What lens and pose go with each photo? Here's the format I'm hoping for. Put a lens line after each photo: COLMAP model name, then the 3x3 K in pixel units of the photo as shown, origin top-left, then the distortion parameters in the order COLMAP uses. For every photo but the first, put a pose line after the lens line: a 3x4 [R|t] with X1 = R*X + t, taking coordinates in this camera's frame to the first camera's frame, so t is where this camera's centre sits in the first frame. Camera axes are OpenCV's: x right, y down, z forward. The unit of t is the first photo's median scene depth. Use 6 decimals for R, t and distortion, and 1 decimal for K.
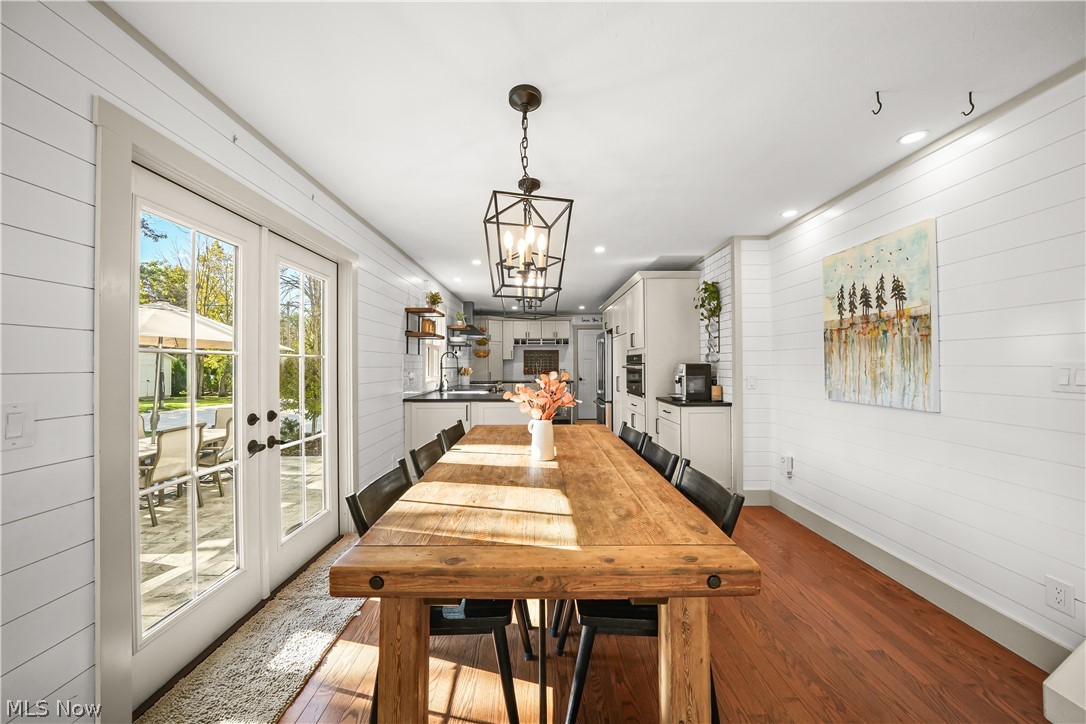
lens RADIAL K [[374.7, 0, 536.8], [0, 374.7, 361.3], [0, 0, 1]] dist [-0.018676, 0.000700]
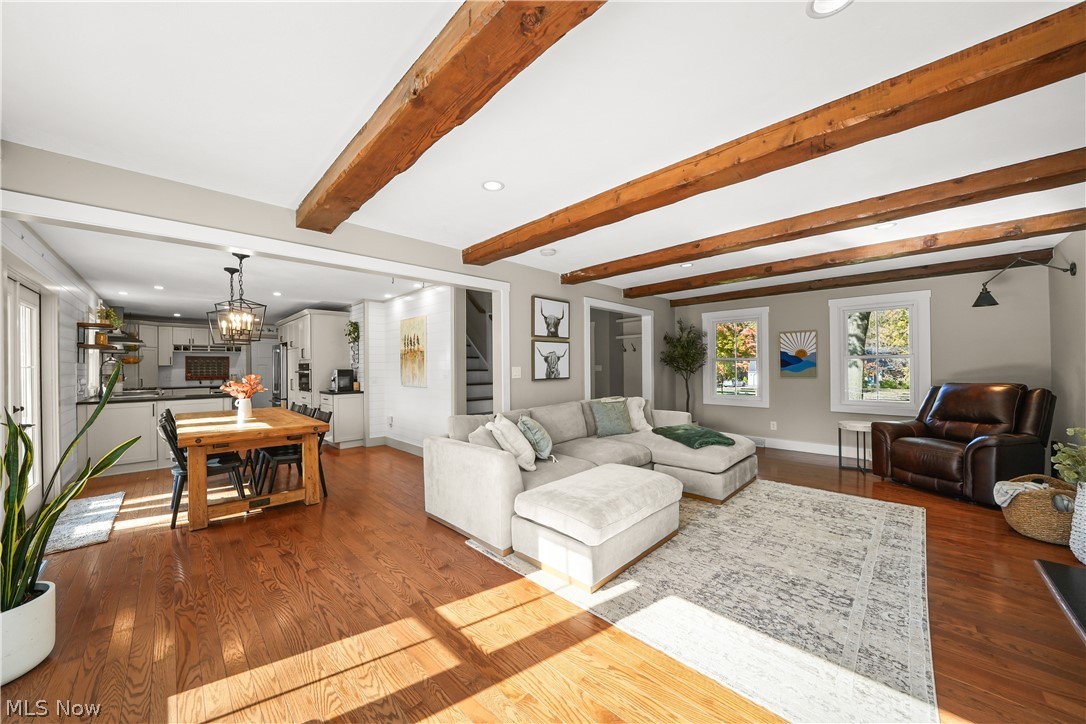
lens RADIAL K [[374.7, 0, 535.5], [0, 374.7, 364.2], [0, 0, 1]] dist [-0.018676, 0.000700]
pose [[0.709618, 0.000664, 0.704586, -0.134475], [0.000597, 0.999999, -0.001543, -0.012757], [-0.704586, 0.001515, 0.709617, -0.734397]]
